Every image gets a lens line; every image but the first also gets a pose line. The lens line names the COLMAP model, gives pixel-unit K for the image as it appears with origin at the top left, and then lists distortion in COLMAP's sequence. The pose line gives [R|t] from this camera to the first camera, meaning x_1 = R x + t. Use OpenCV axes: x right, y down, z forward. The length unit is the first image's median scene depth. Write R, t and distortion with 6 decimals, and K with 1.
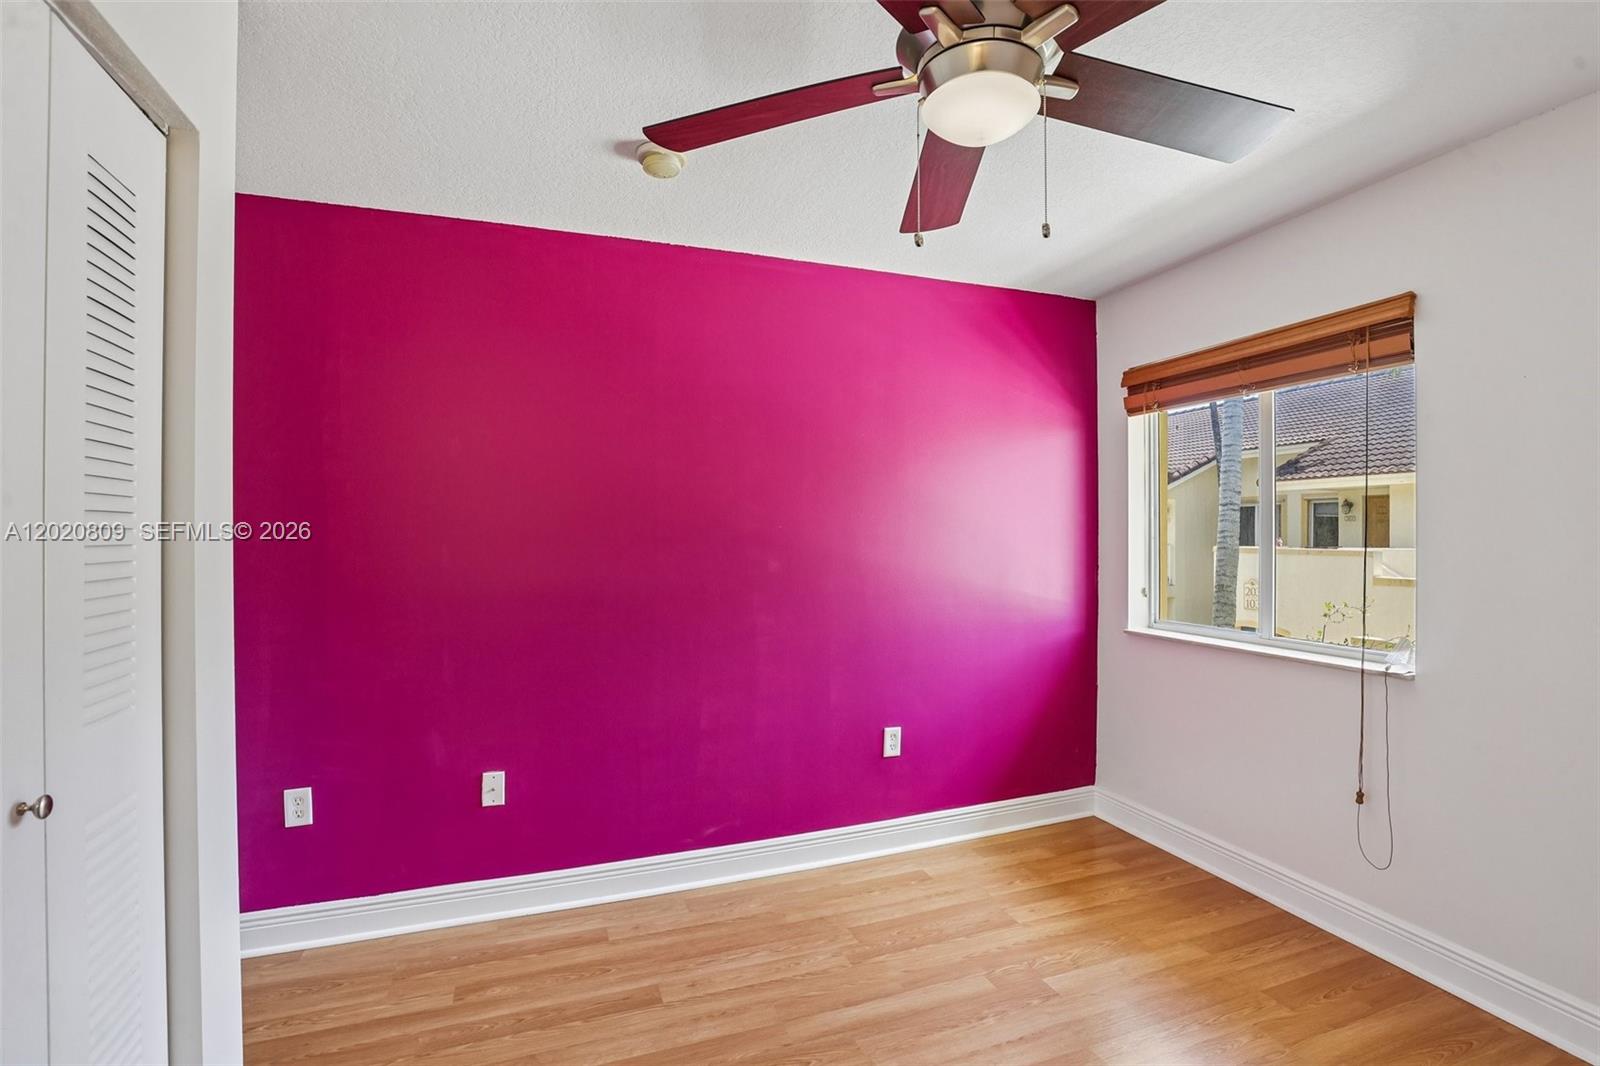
lens RADIAL K [[734.9, 0, 786.3], [0, 734.9, 526.7], [0, 0, 1]] dist [-0.031133, 0.004268]
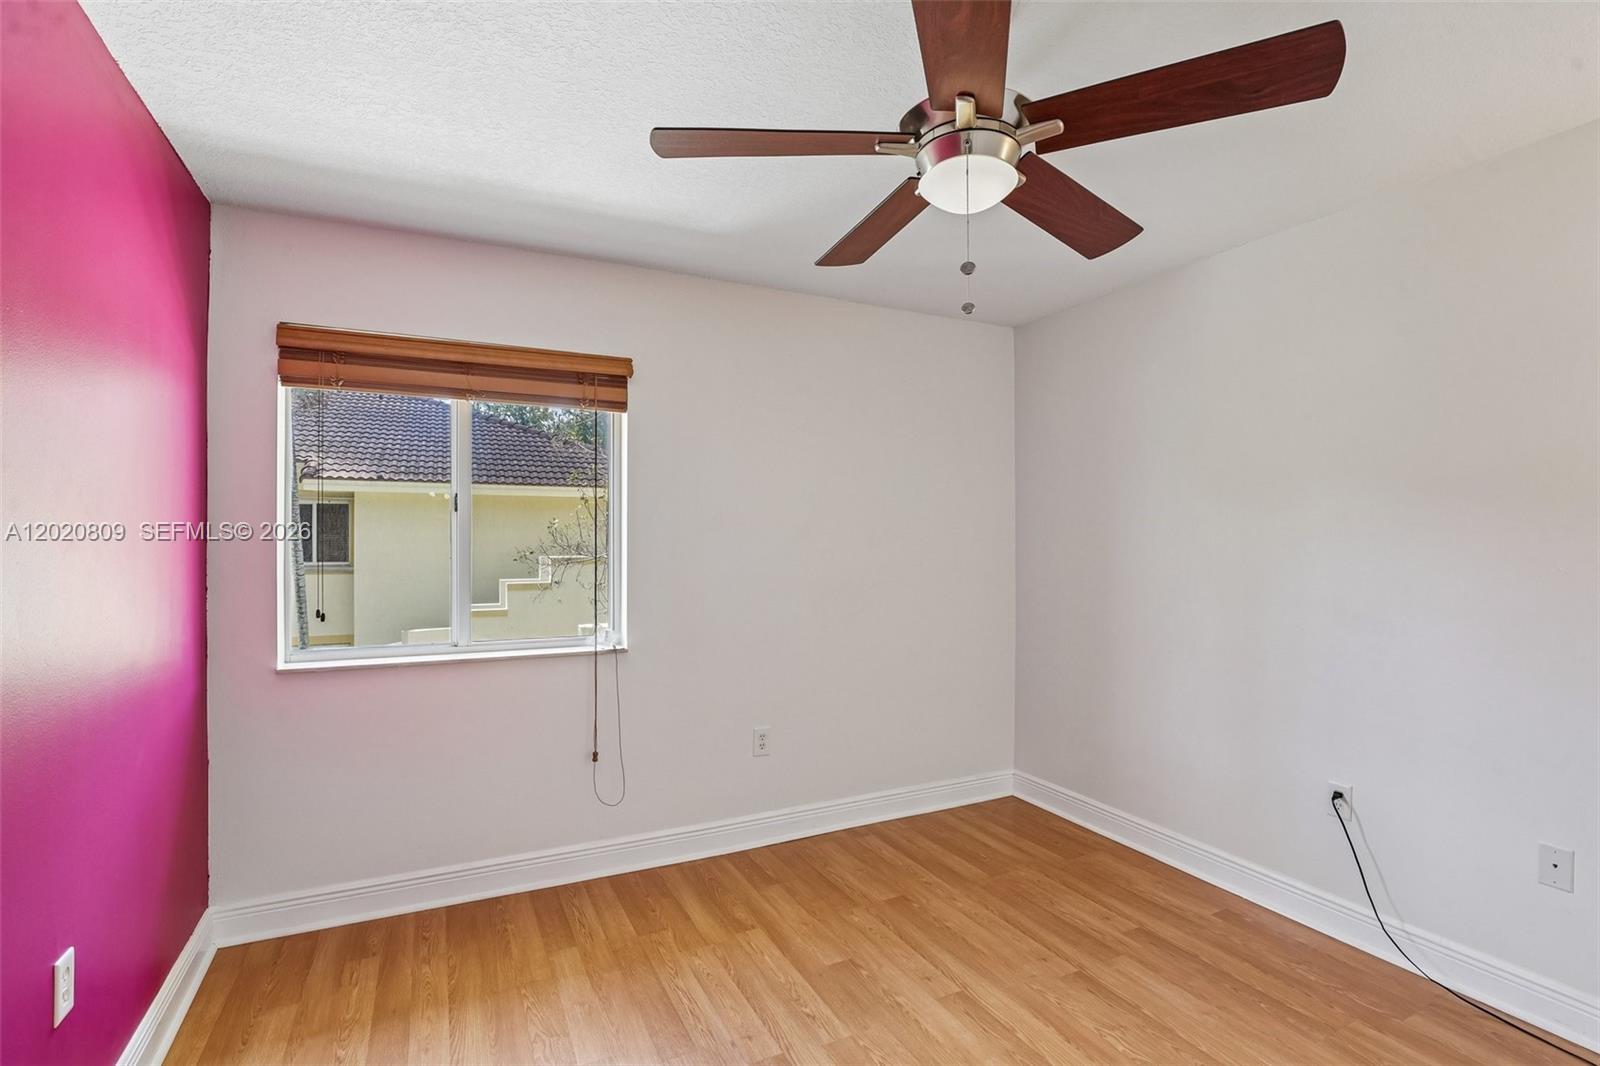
lens RADIAL K [[734.9, 0, 783.1], [0, 734.9, 554.4], [0, 0, 1]] dist [-0.031133, 0.004268]
pose [[-0.111192, -0.001972, 0.993797, -0.442575], [-0.002079, 0.999996, 0.001751, 0.027002], [-0.993797, -0.001871, -0.111196, 0.761553]]
